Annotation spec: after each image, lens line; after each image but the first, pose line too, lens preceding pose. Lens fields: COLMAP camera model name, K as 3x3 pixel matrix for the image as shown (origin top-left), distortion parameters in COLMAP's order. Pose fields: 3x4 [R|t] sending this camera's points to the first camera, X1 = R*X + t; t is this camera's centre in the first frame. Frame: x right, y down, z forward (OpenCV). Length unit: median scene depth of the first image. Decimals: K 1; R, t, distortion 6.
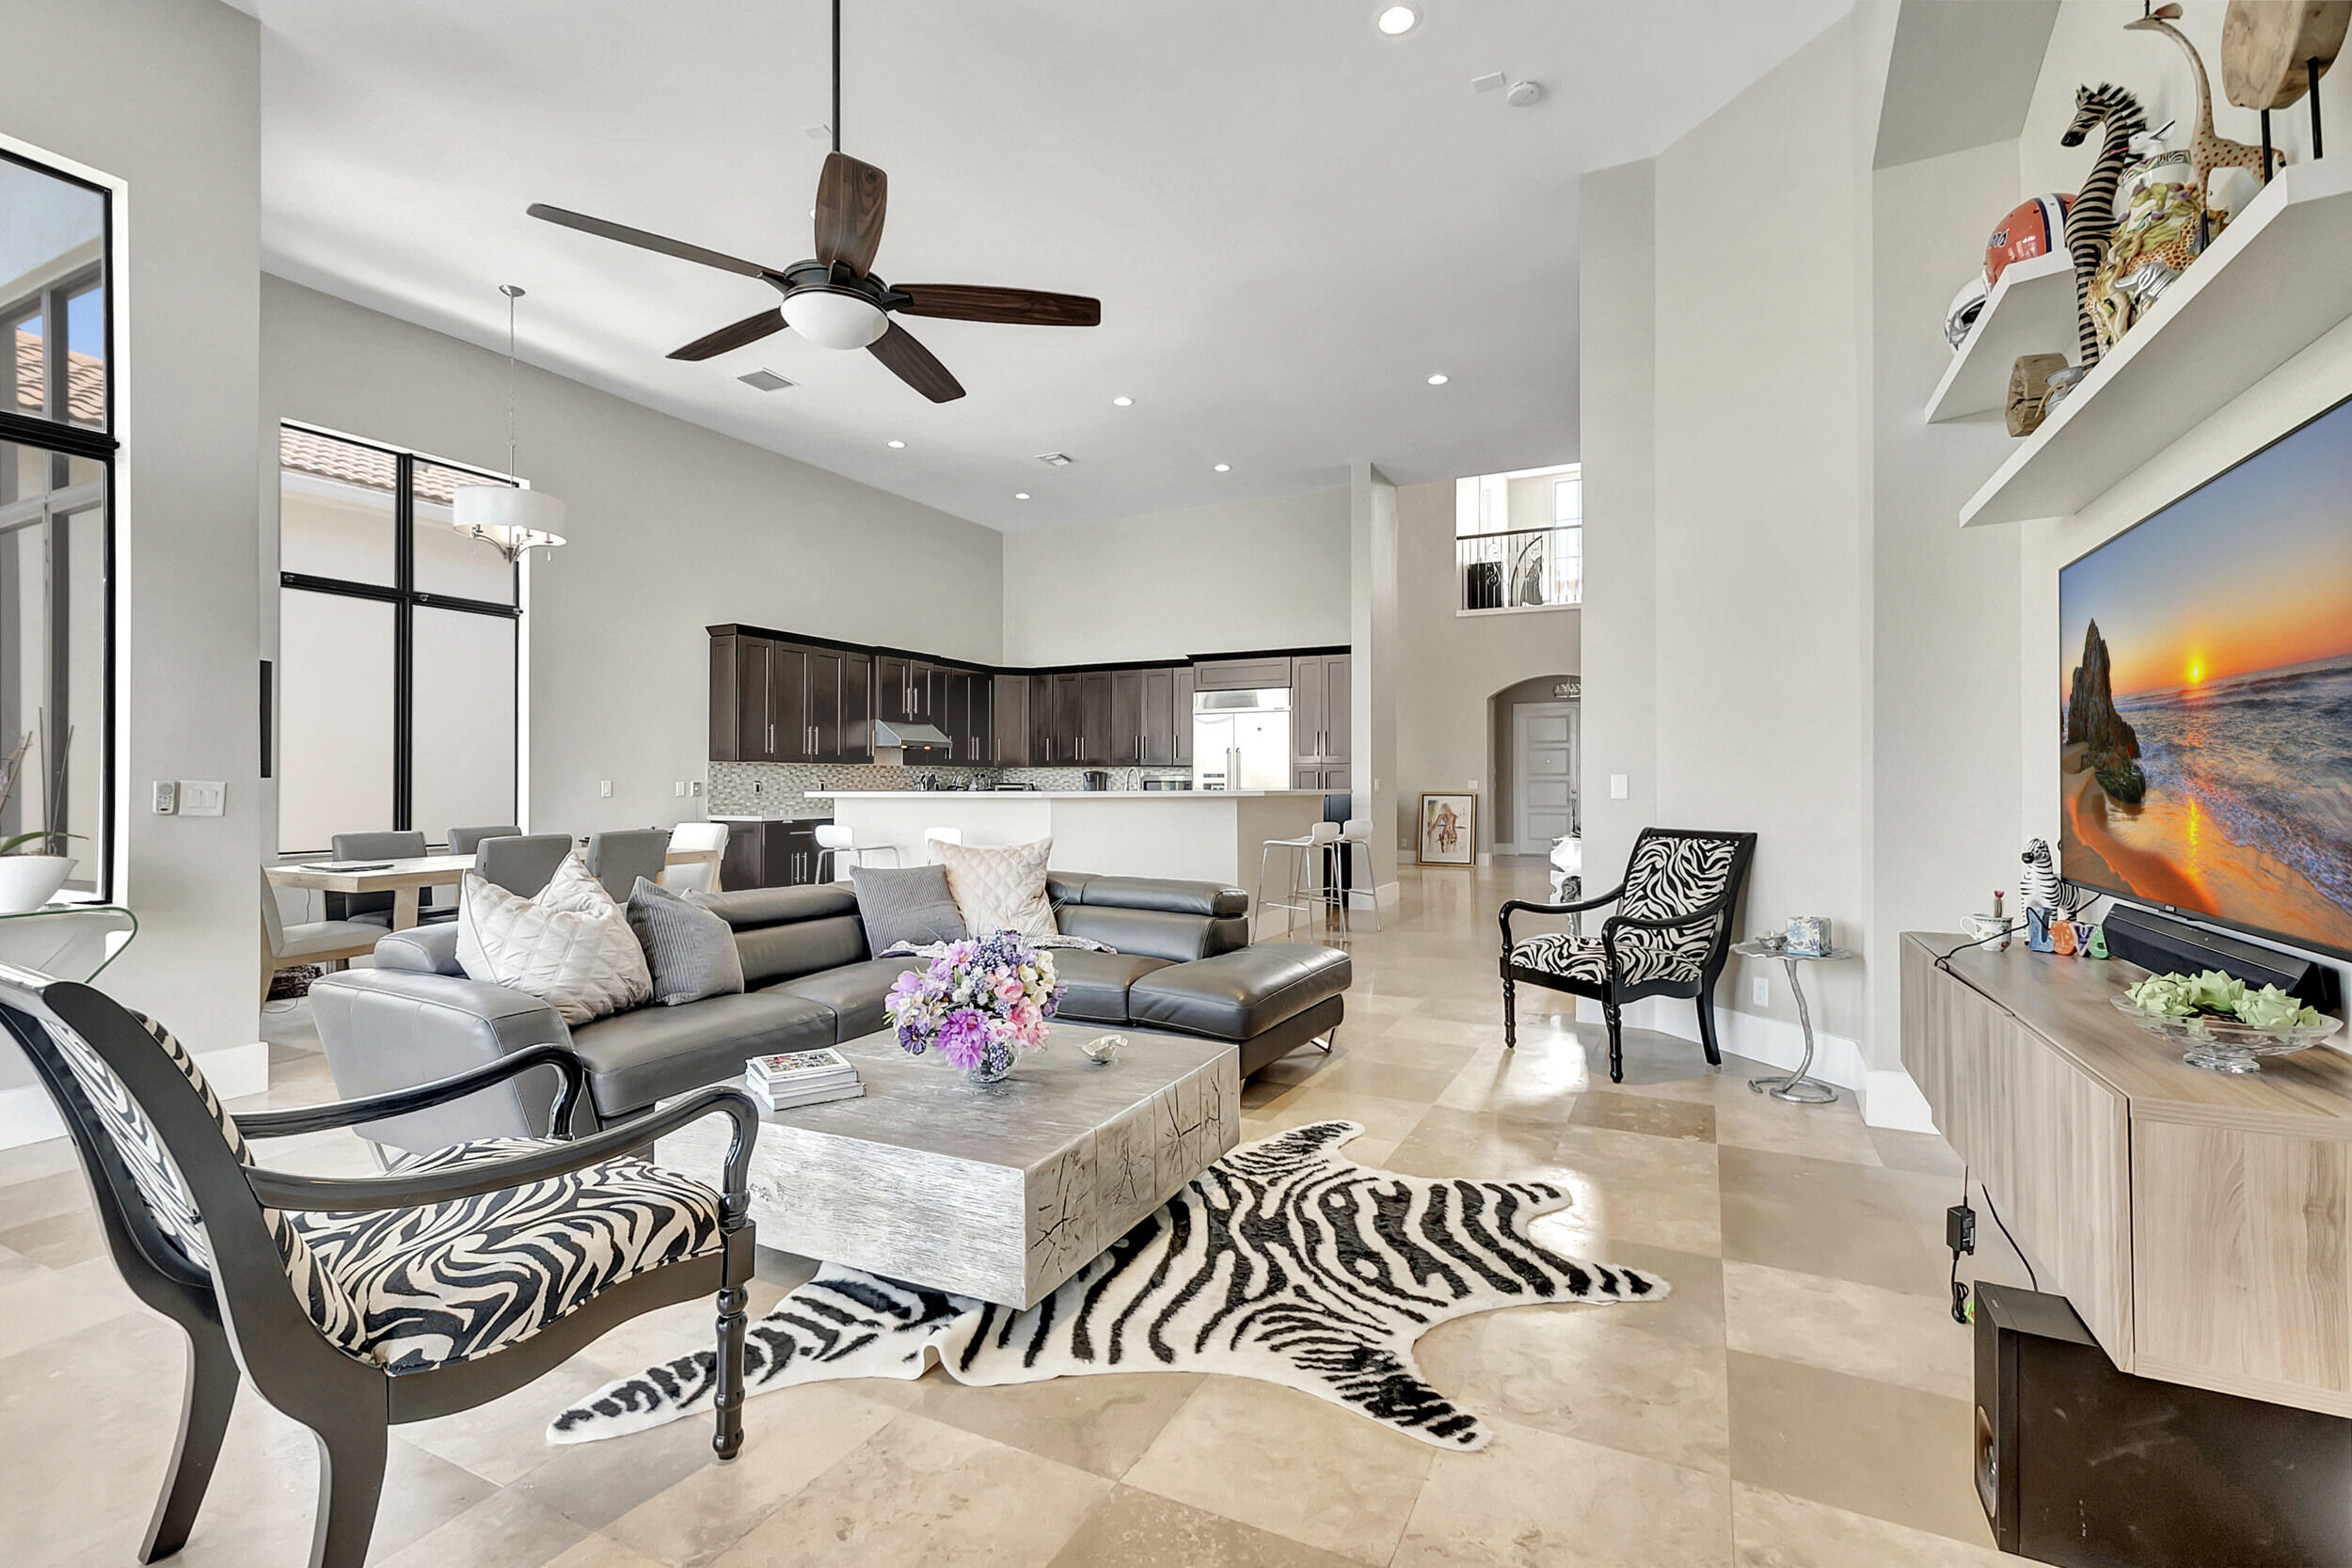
lens RADIAL K [[1063.5, 0, 1153.4], [0, 1063.5, 786.9], [0, 0, 1]] dist [-0.001809, -0.000009]
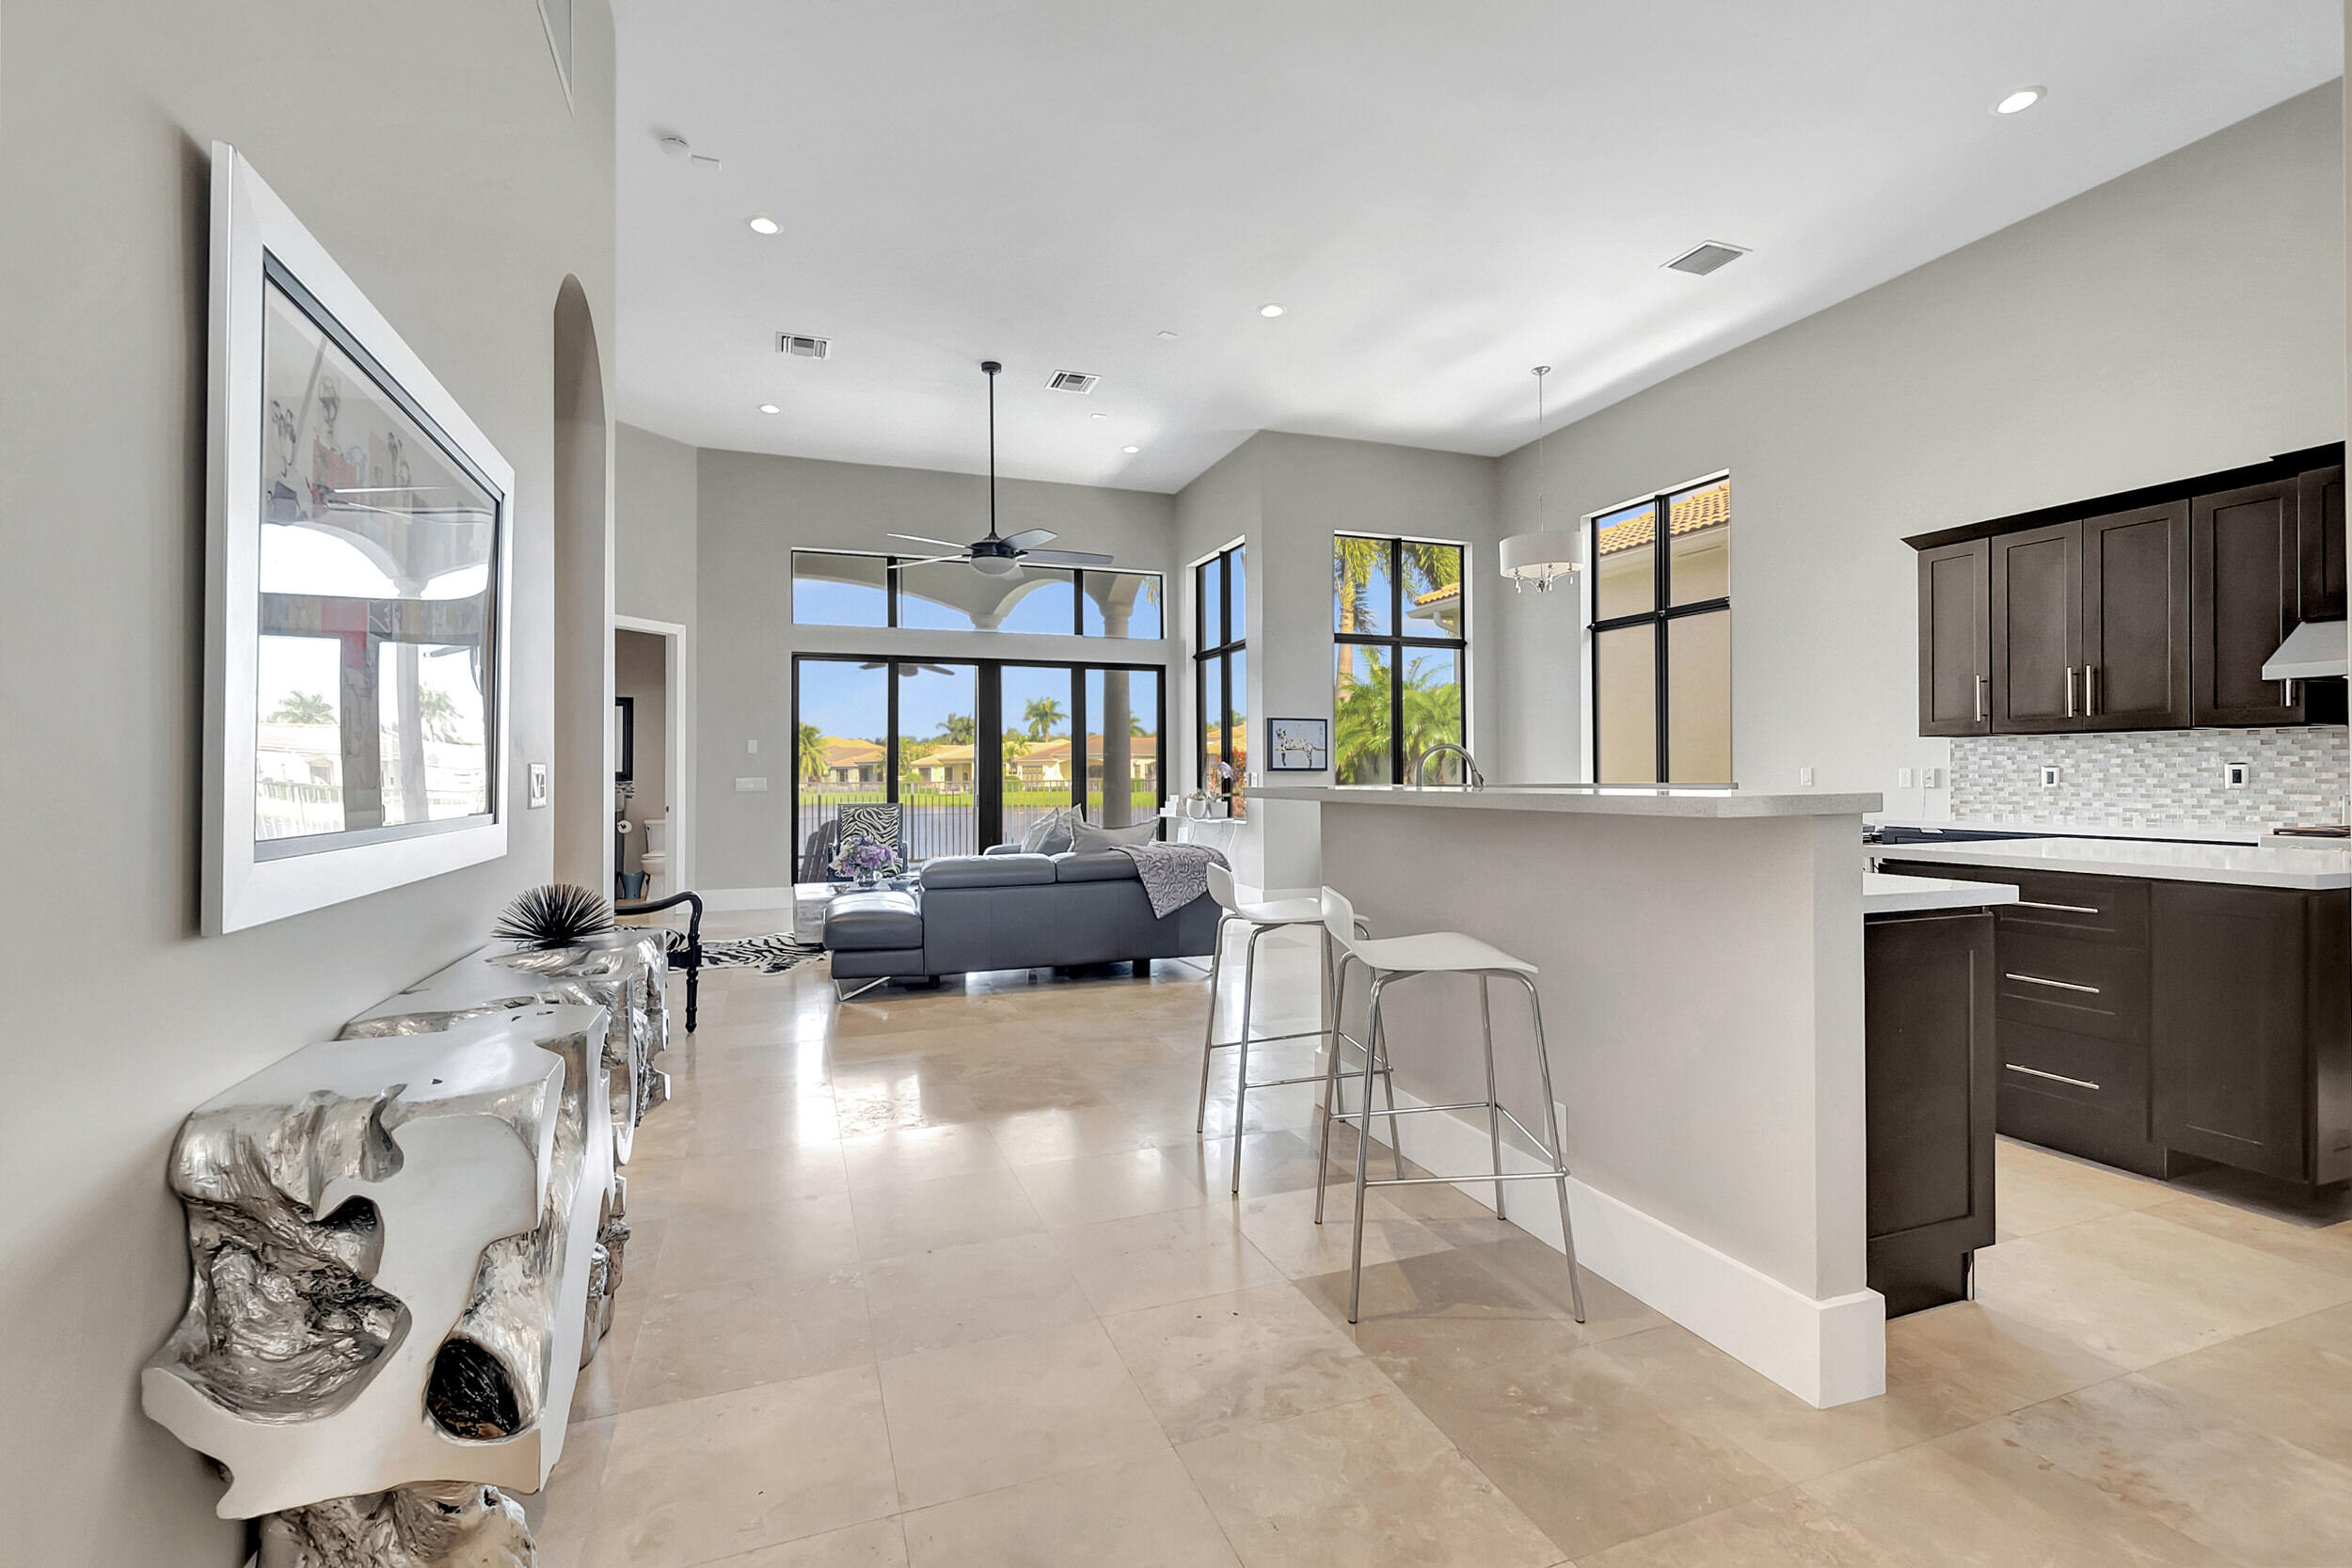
lens RADIAL K [[1043.3, 0, 1170.4], [0, 1043.3, 768.9], [0, 0, 1]] dist [-0.004608, 0.005417]
pose [[-0.668536, 0.005166, -0.743662, 1.208021], [0.003510, 0.999987, 0.003791, -0.026994], [0.743671, -0.000076, -0.668545, 3.141210]]
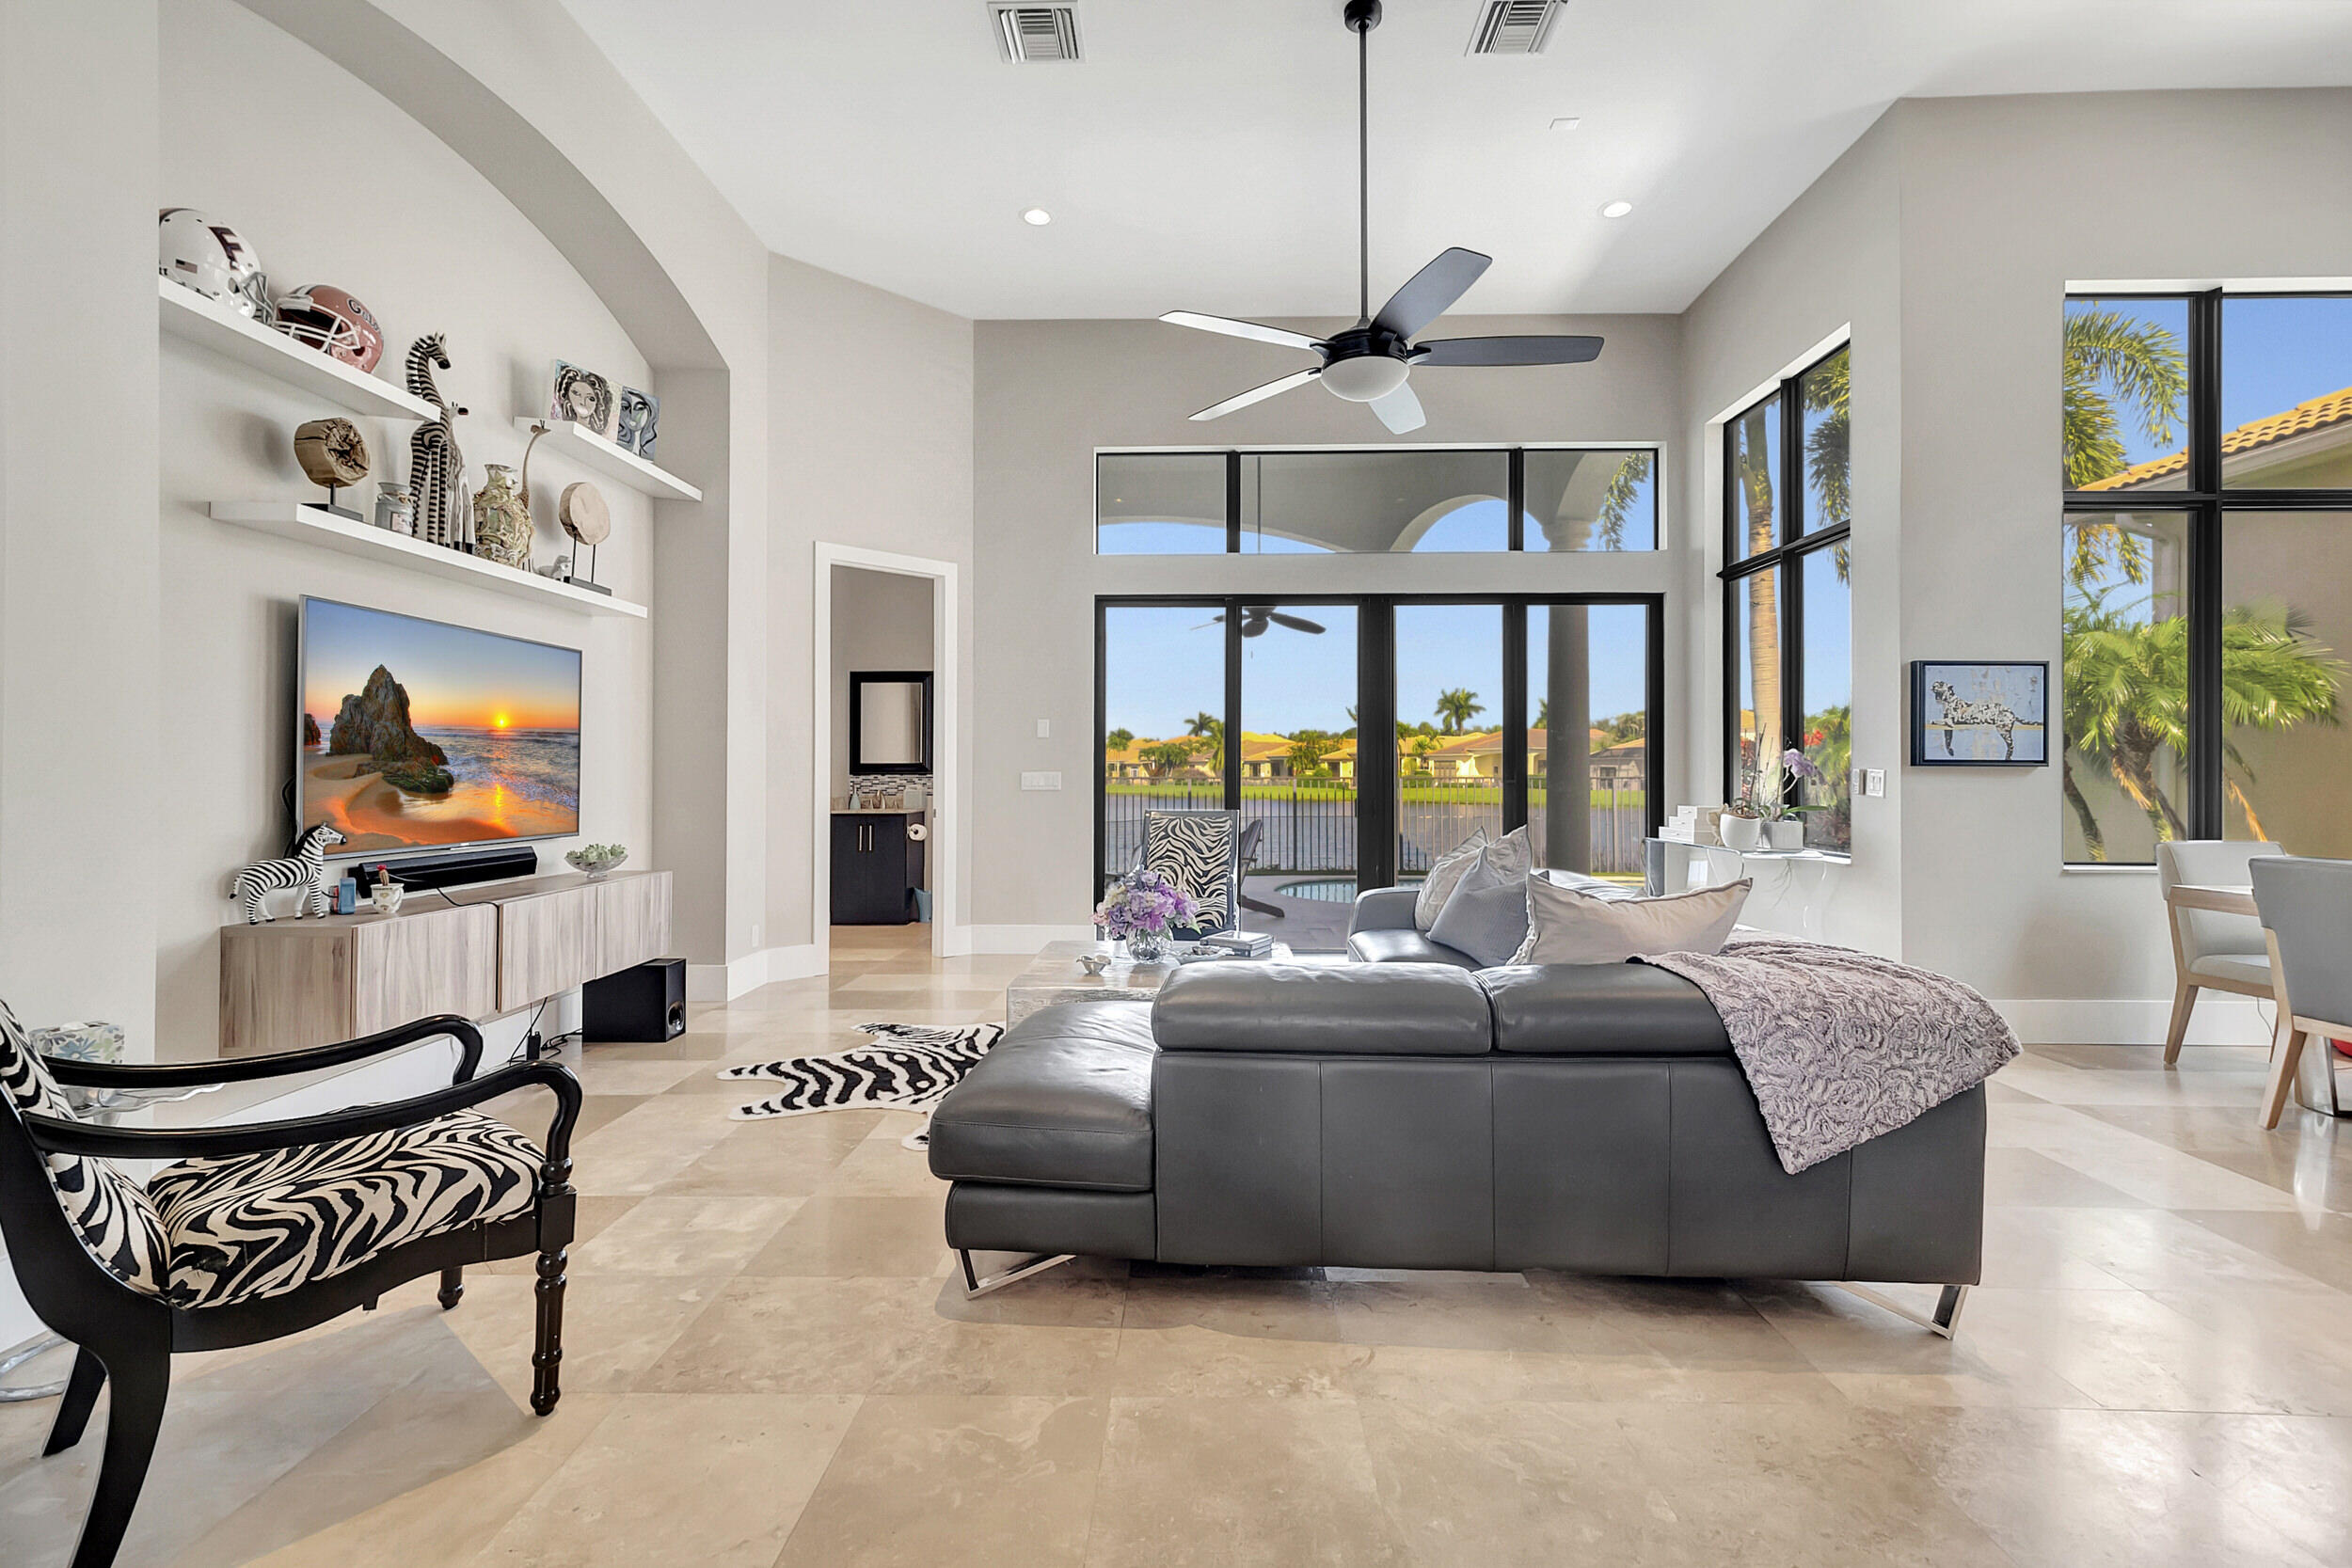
lens RADIAL K [[1043.3, 0, 1170.4], [0, 1043.3, 768.9], [0, 0, 1]] dist [-0.004608, 0.005417]
pose [[-0.901005, 0.004783, -0.433783, 0.450795], [0.001630, 0.999969, 0.007642, -0.016720], [0.433806, 0.006179, -0.900985, 2.269340]]
